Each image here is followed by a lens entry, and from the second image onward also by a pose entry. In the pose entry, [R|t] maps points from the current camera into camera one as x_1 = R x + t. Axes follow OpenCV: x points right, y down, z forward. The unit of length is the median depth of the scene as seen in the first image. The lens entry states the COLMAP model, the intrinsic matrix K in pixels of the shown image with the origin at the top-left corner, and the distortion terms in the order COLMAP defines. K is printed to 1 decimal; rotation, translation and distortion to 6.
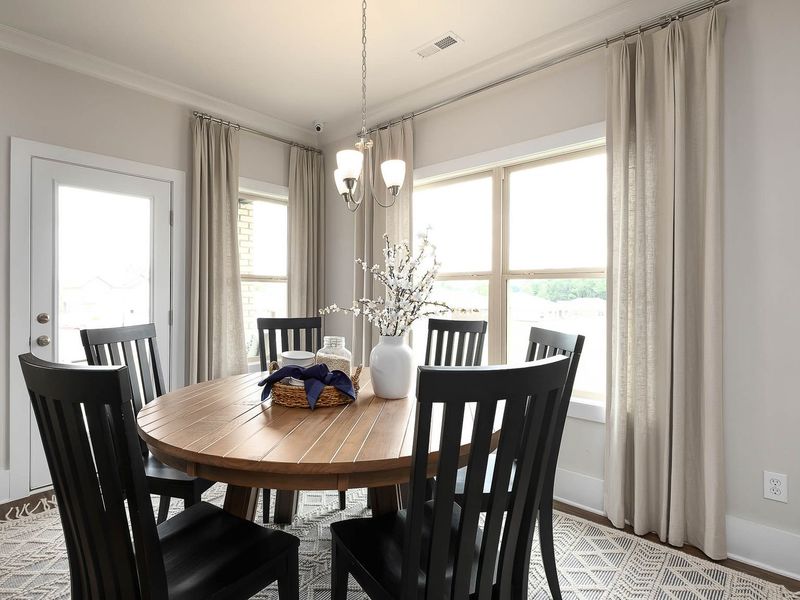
lens RADIAL K [[421.2, 0, 370.8], [0, 421.2, 291.2], [0, 0, 1]] dist [-0.001914, -0.000416]
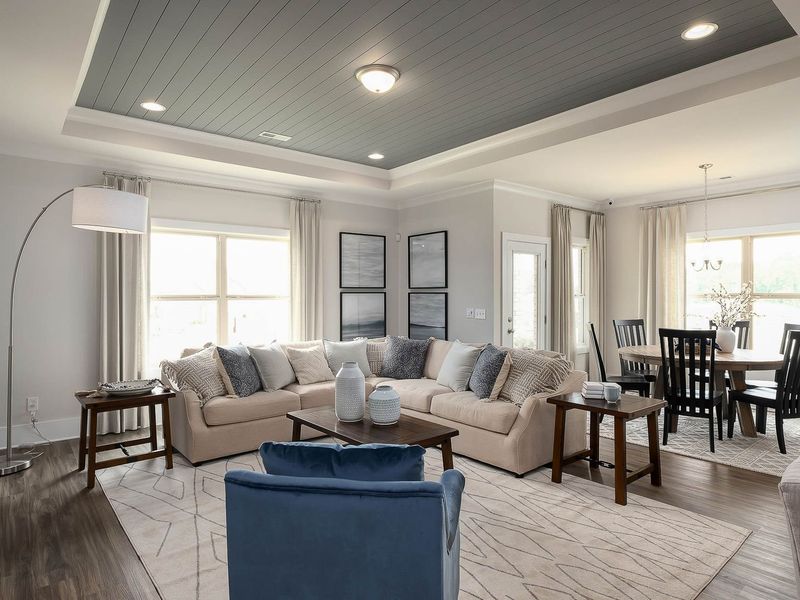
lens RADIAL K [[481.6, 0, 402.0], [0, 481.6, 295.8], [0, 0, 1]] dist [-0.001152, -0.000219]
pose [[0.993258, -0.004945, -0.115820, -0.893878], [0.005654, 0.999967, 0.005793, -0.057611], [0.115787, -0.006409, 0.993253, -1.173282]]
